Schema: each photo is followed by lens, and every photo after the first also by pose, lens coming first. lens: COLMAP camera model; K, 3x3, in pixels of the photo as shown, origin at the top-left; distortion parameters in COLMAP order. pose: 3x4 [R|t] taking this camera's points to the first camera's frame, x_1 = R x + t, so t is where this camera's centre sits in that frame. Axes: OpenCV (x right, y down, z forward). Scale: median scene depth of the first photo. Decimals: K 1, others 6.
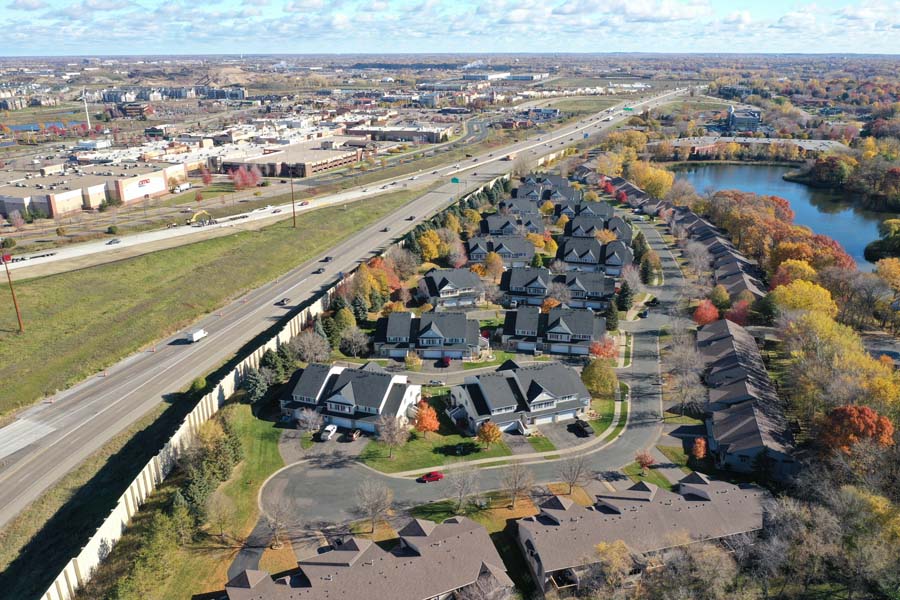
lens RADIAL K [[701.5, 0, 450.0], [0, 701.5, 300.0], [0, 0, 1]] dist [-0.014843, -0.008441]
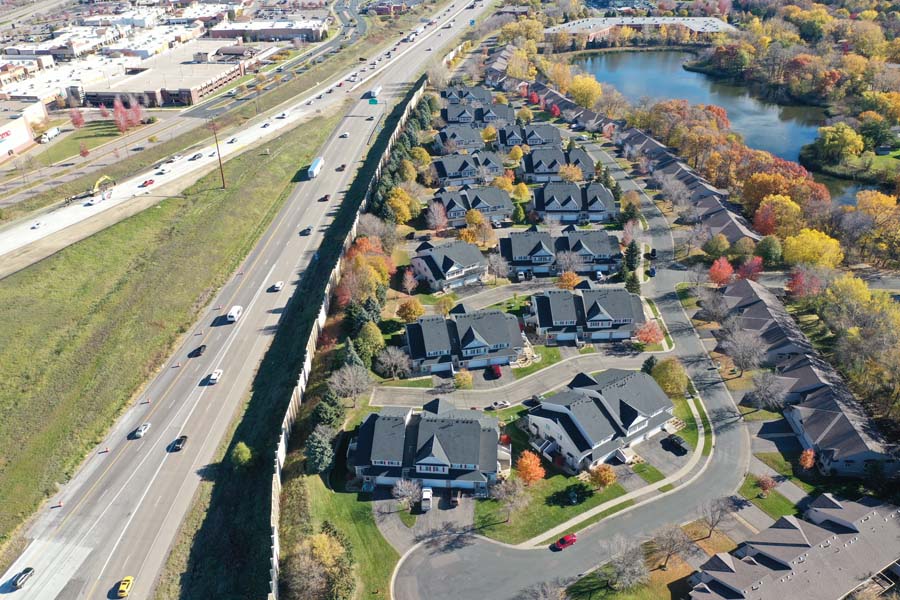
lens RADIAL K [[699.3, 0, 450.0], [0, 699.3, 300.0], [0, 0, 1]] dist [-0.013793, -0.009898]
pose [[0.972213, -0.127142, 0.196564, -0.114507], [0.088671, 0.977097, 0.193440, -0.092156], [-0.216656, -0.170635, 0.961220, 0.070407]]
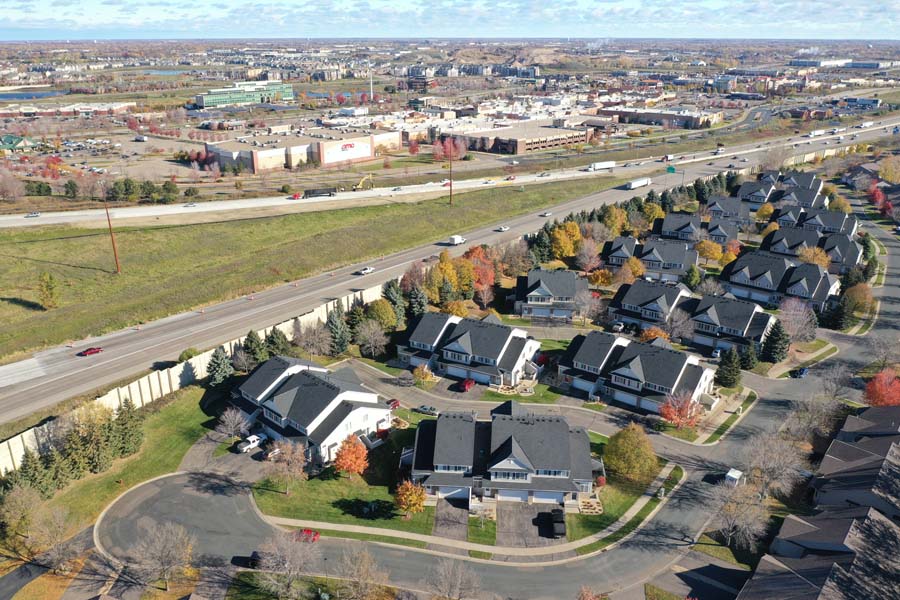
lens RADIAL K [[701.5, 0, 450.0], [0, 701.5, 300.0], [0, 0, 1]] dist [-0.014843, -0.008441]
pose [[0.904755, 0.152076, -0.397859, 0.135776], [-0.144300, 0.988289, 0.049614, -0.020908], [0.400745, 0.012522, 0.916104, 0.134152]]
